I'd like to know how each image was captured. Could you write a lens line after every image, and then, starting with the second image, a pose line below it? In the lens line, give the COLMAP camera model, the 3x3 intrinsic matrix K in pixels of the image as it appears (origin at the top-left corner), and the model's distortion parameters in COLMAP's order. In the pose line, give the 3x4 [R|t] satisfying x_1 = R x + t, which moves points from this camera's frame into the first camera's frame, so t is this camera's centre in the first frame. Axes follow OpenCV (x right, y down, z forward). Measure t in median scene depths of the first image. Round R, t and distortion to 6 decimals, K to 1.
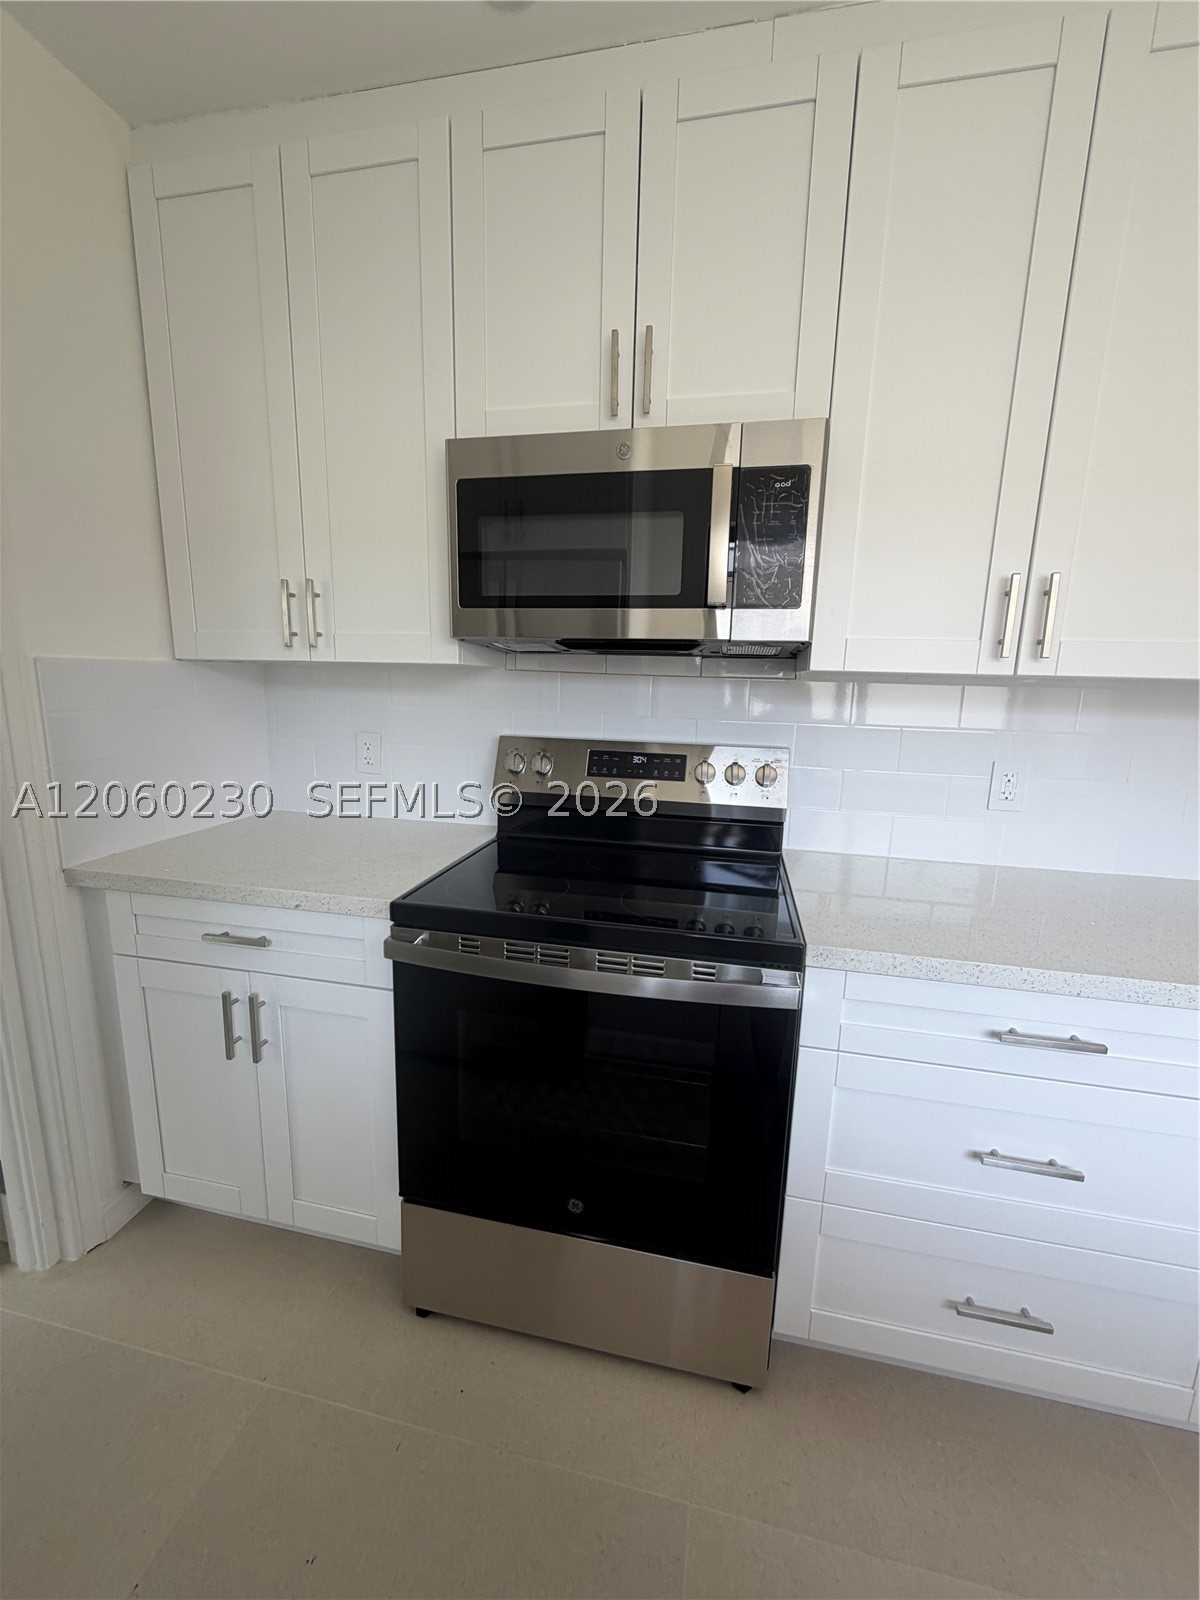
lens RADIAL K [[636.9, 0, 600.4], [0, 636.9, 795.2], [0, 0, 1]] dist [-0.000311, -0.000462]
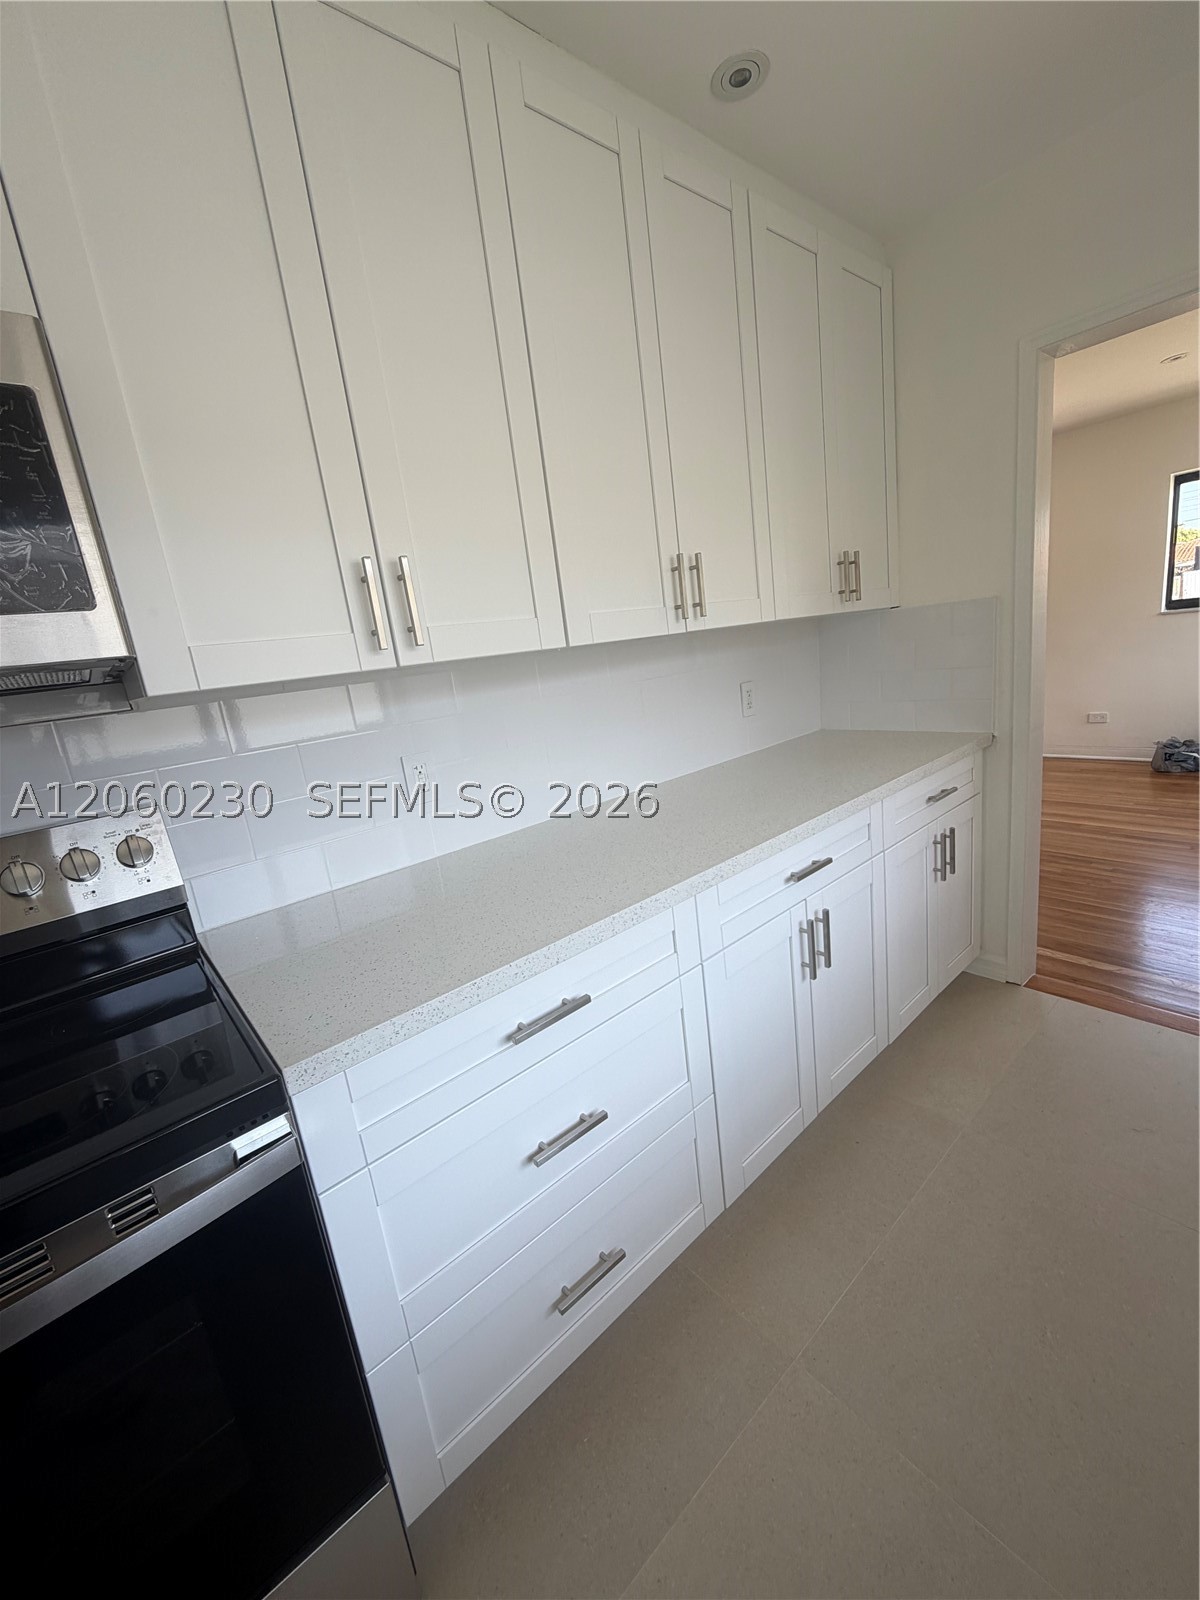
lens RADIAL K [[636.9, 0, 601.3], [0, 636.9, 798.0], [0, 0, 1]] dist [-0.000311, -0.000462]
pose [[0.600124, -0.273823, 0.751580, 0.075437], [0.280941, 0.951879, 0.122471, -0.036483], [-0.748948, 0.137652, 0.648173, 0.197981]]
